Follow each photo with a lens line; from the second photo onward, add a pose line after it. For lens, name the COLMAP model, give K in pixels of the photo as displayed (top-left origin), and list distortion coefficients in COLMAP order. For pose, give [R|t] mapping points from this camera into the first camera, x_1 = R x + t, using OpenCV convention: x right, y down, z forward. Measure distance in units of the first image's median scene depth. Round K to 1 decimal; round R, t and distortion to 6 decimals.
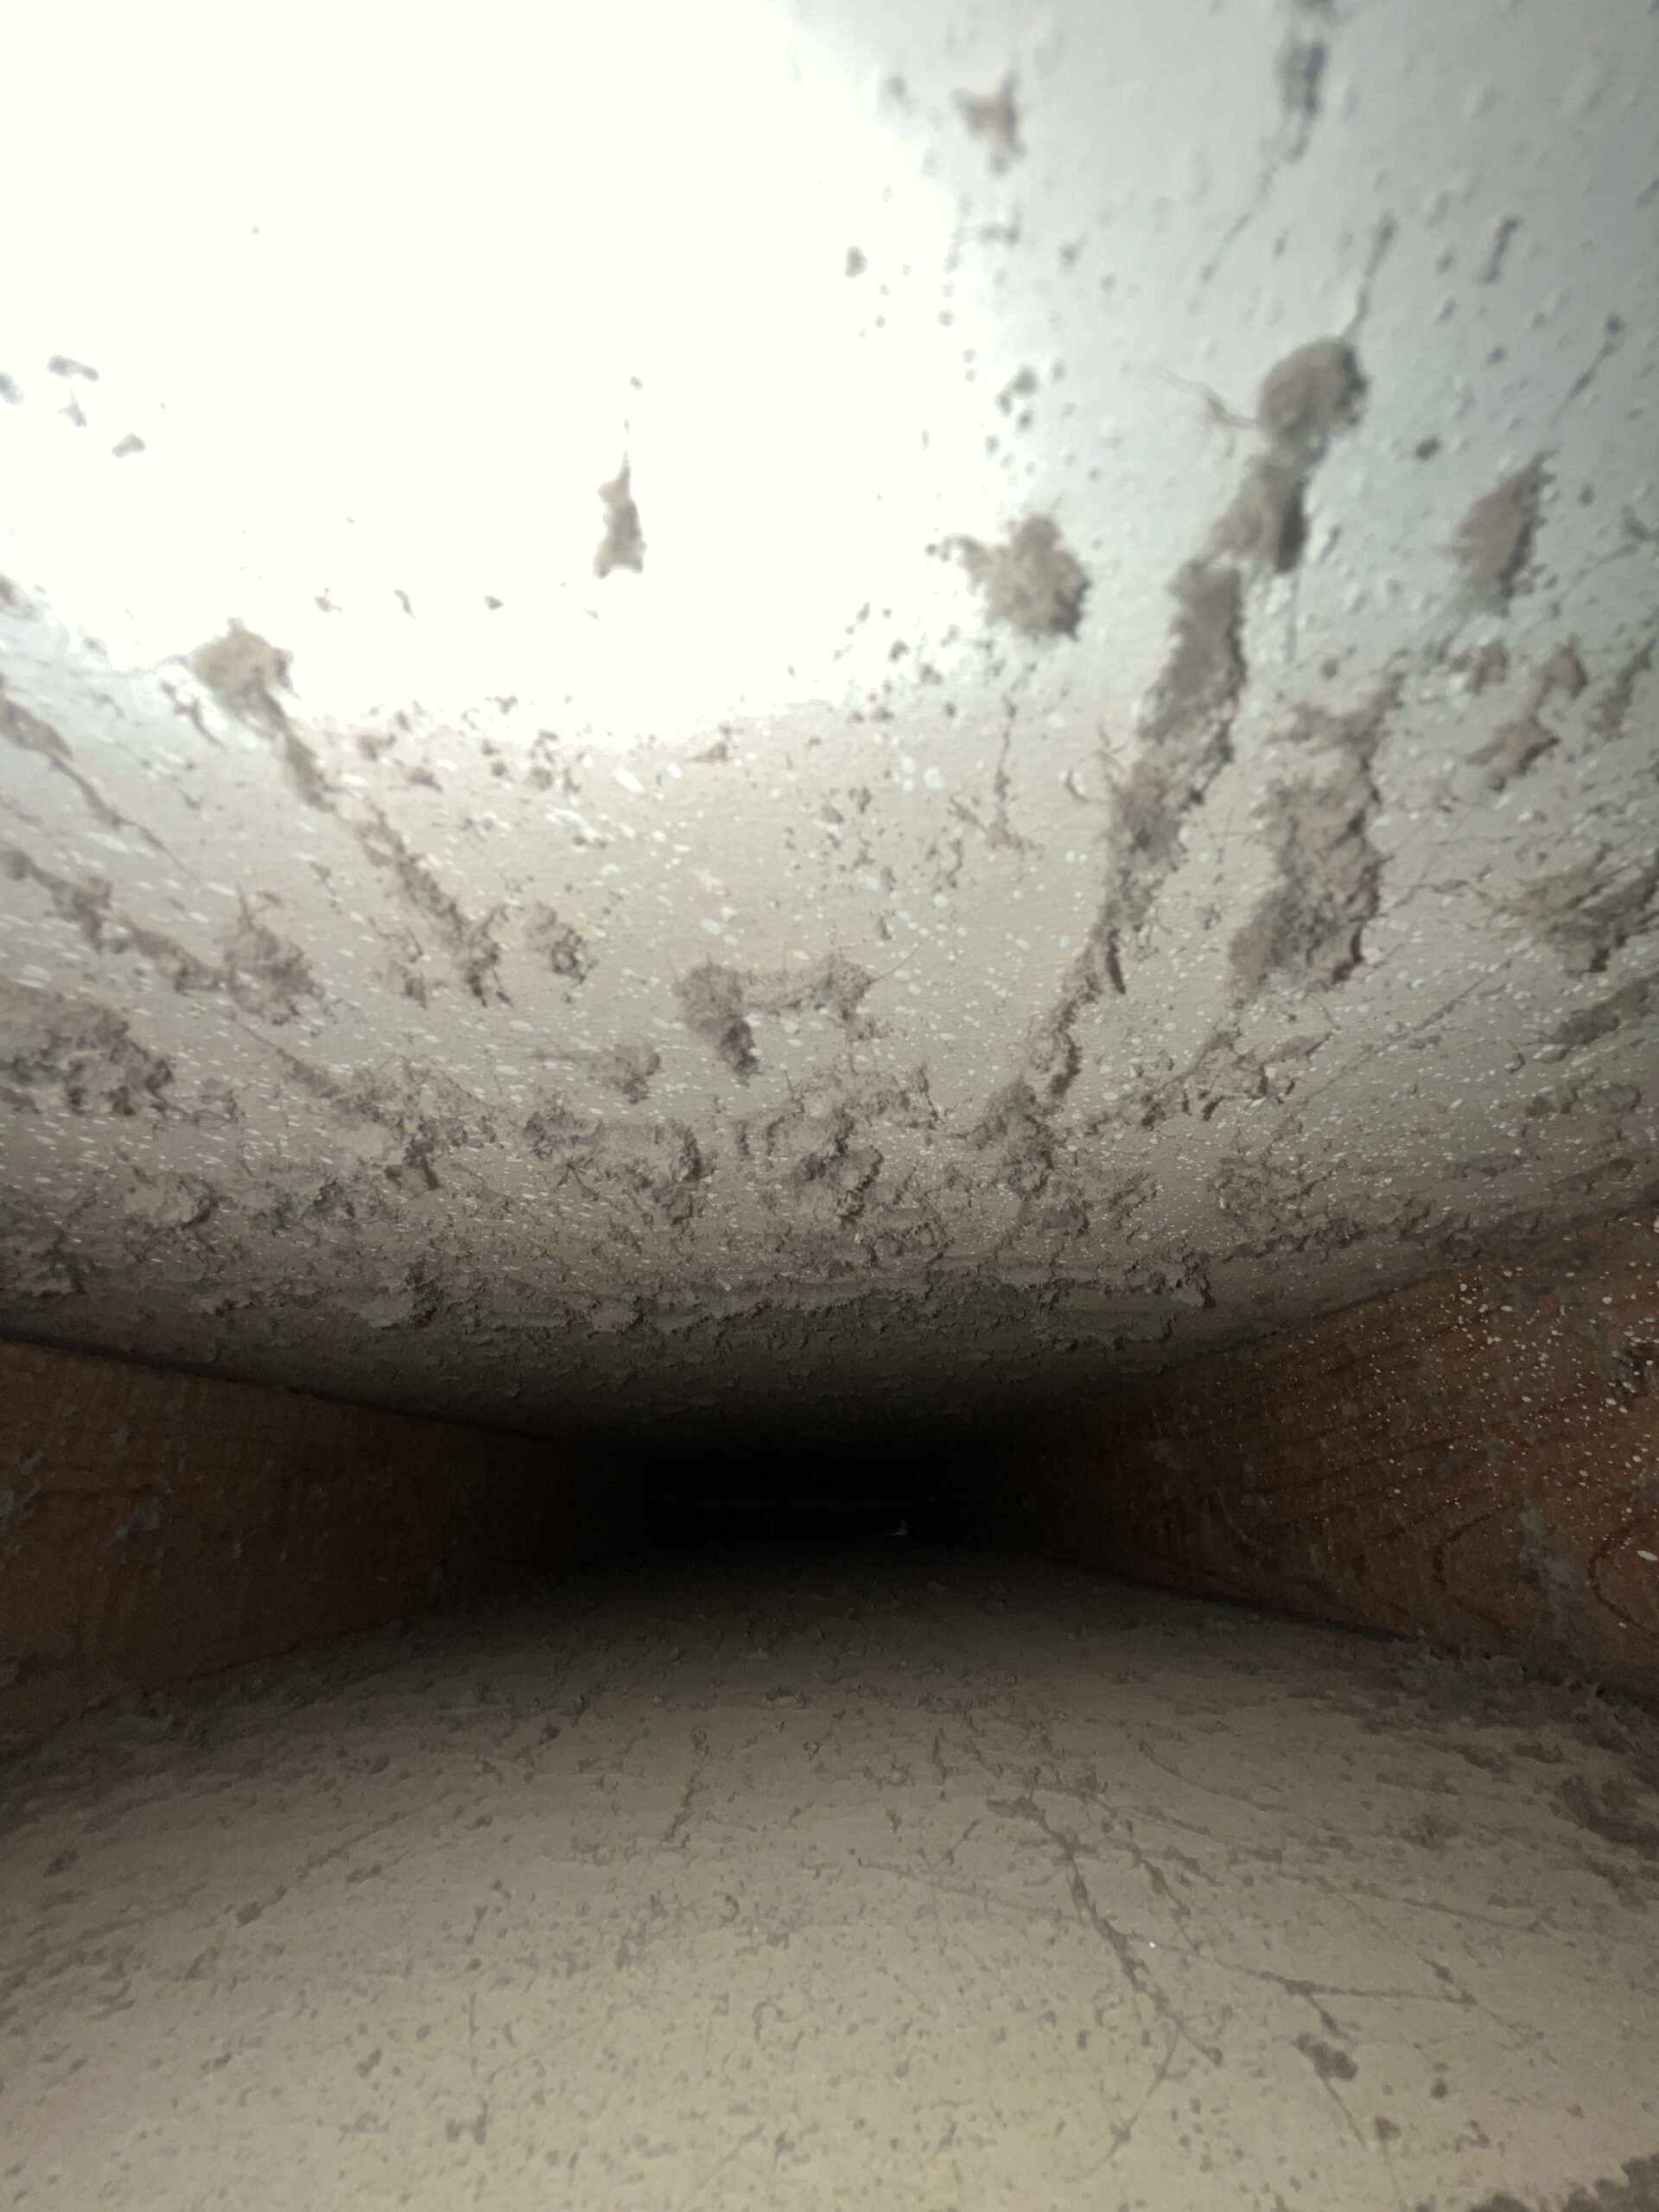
lens RADIAL K [[868.3, 0, 869.3], [0, 868.3, 1102.1], [0, 0, 1]] dist [-0.001929, -0.000084]
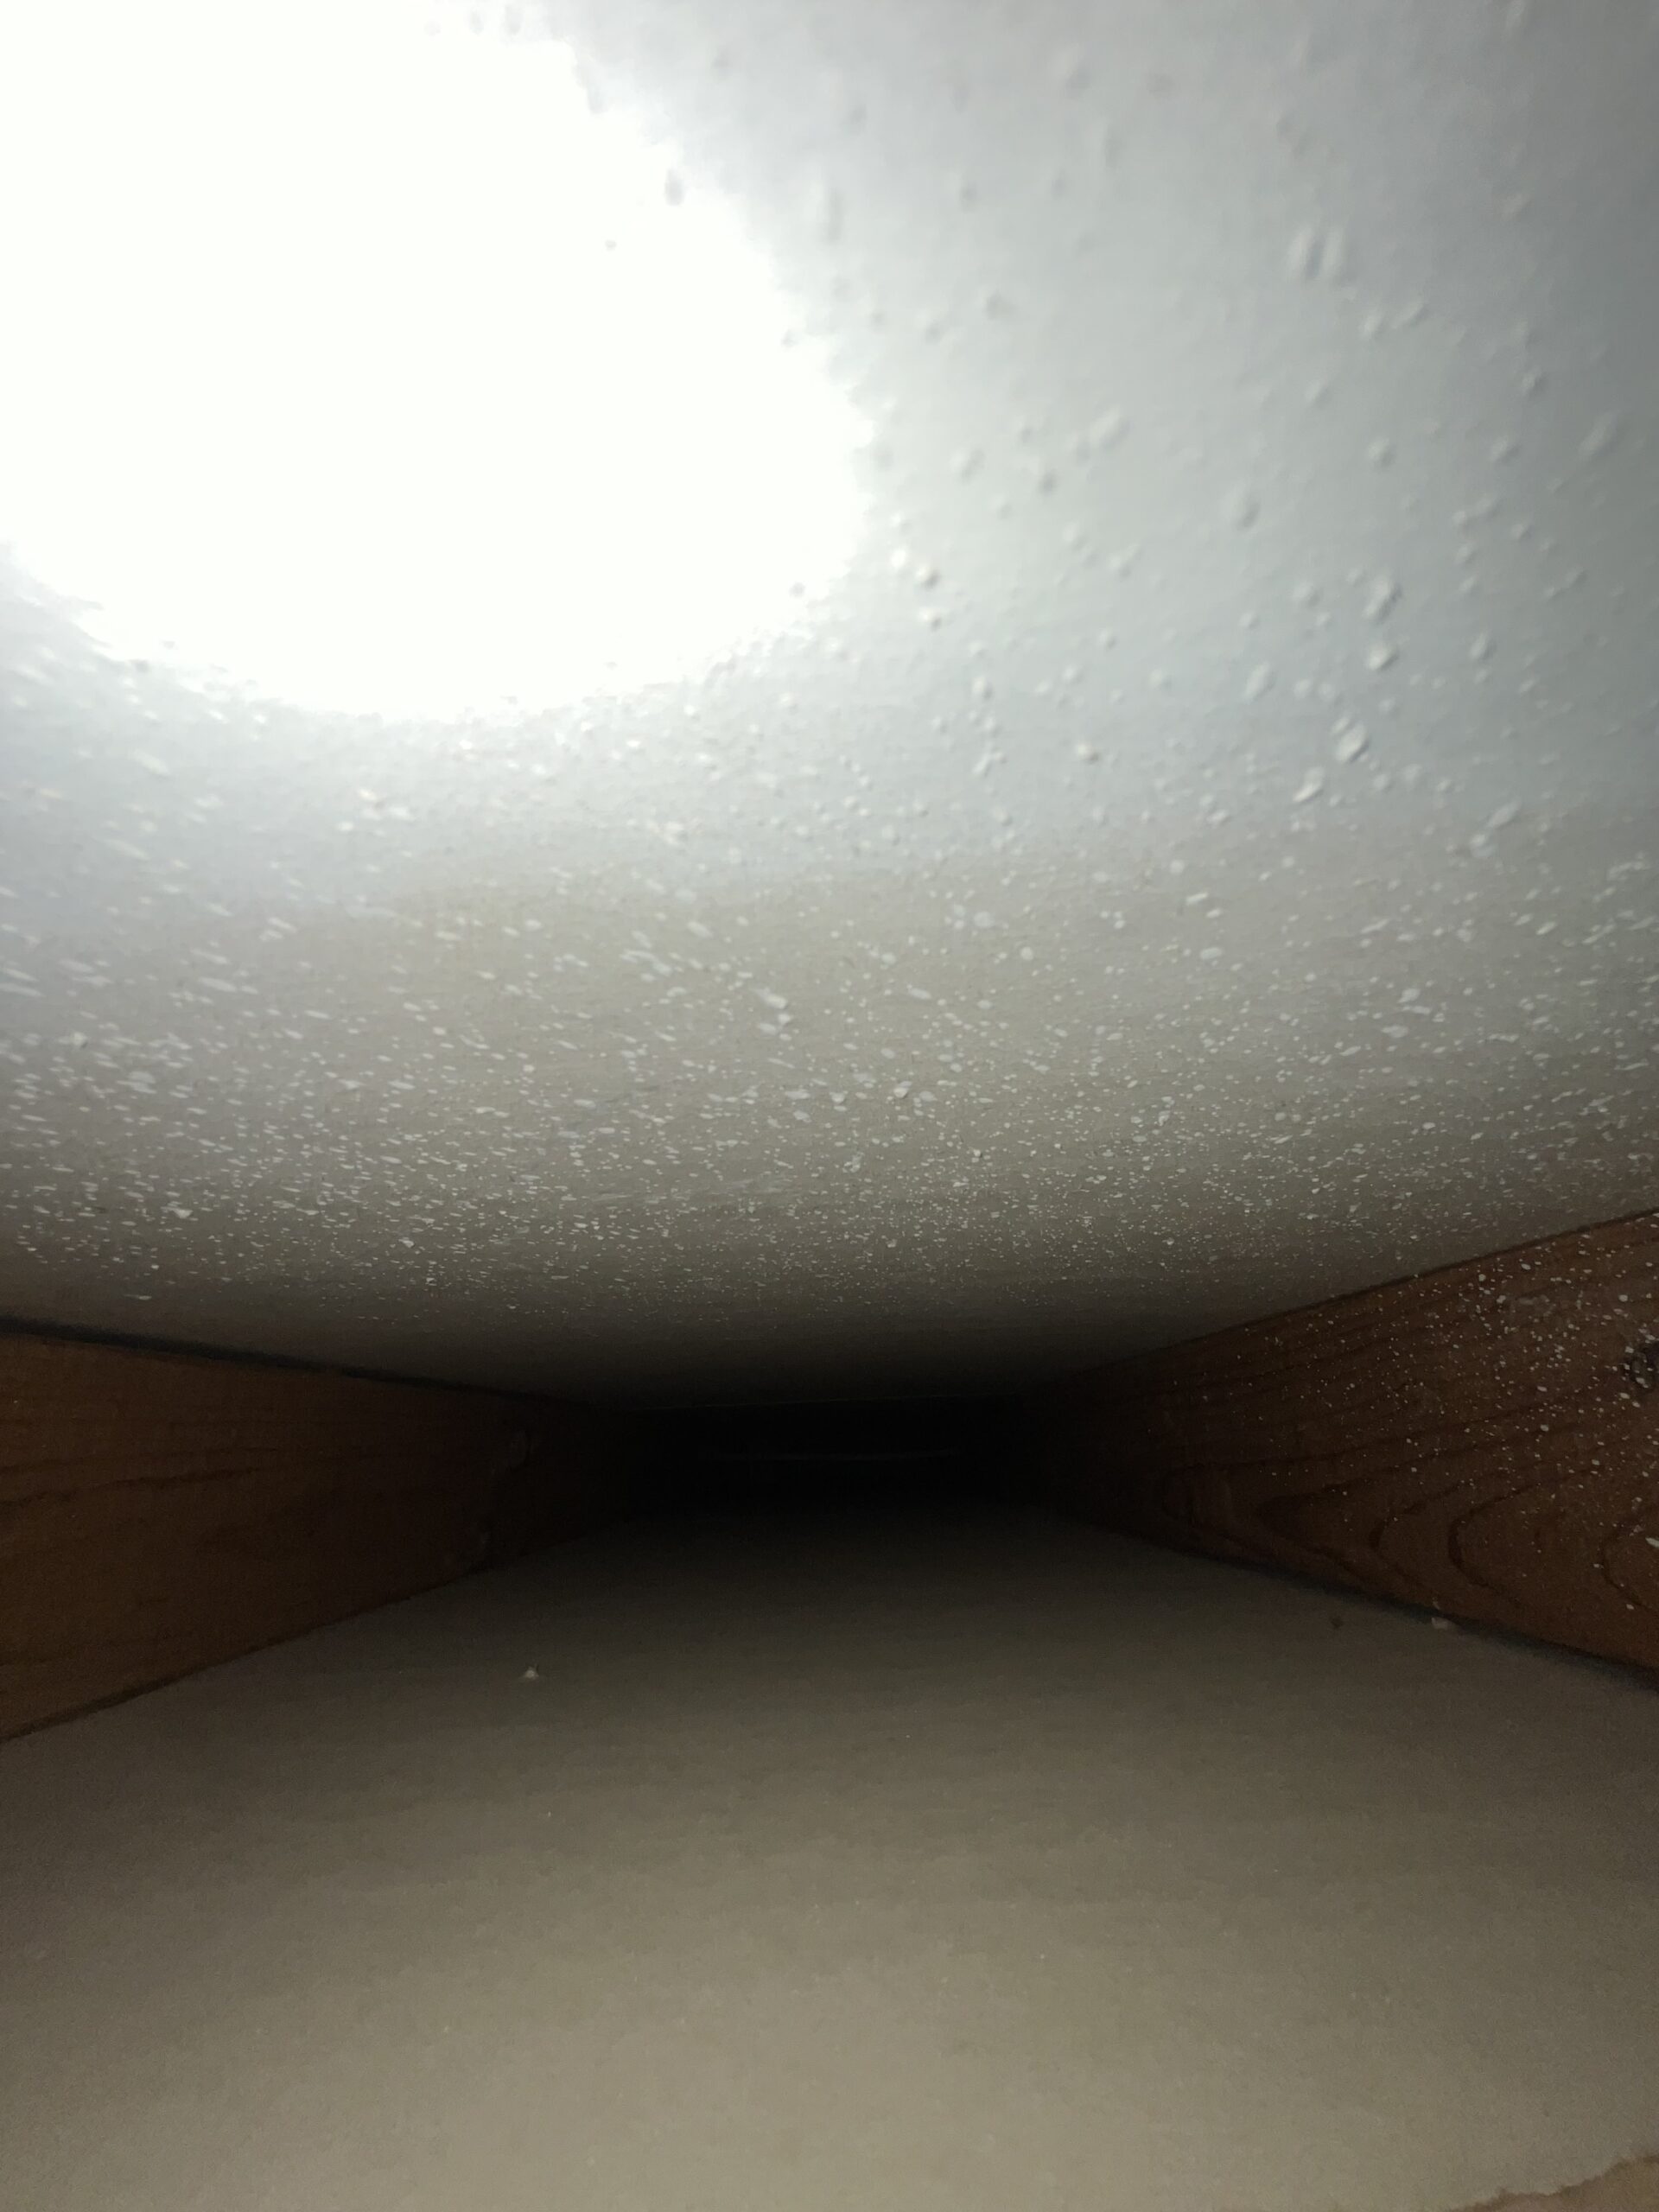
lens RADIAL K [[868.3, 0, 869.3], [0, 868.3, 1102.1], [0, 0, 1]] dist [-0.001929, -0.000084]
pose [[0.999667, -0.017762, -0.018719, -0.033567], [0.018704, 0.998502, 0.051428, -0.139356], [0.017778, -0.051761, 0.998501, -0.054268]]
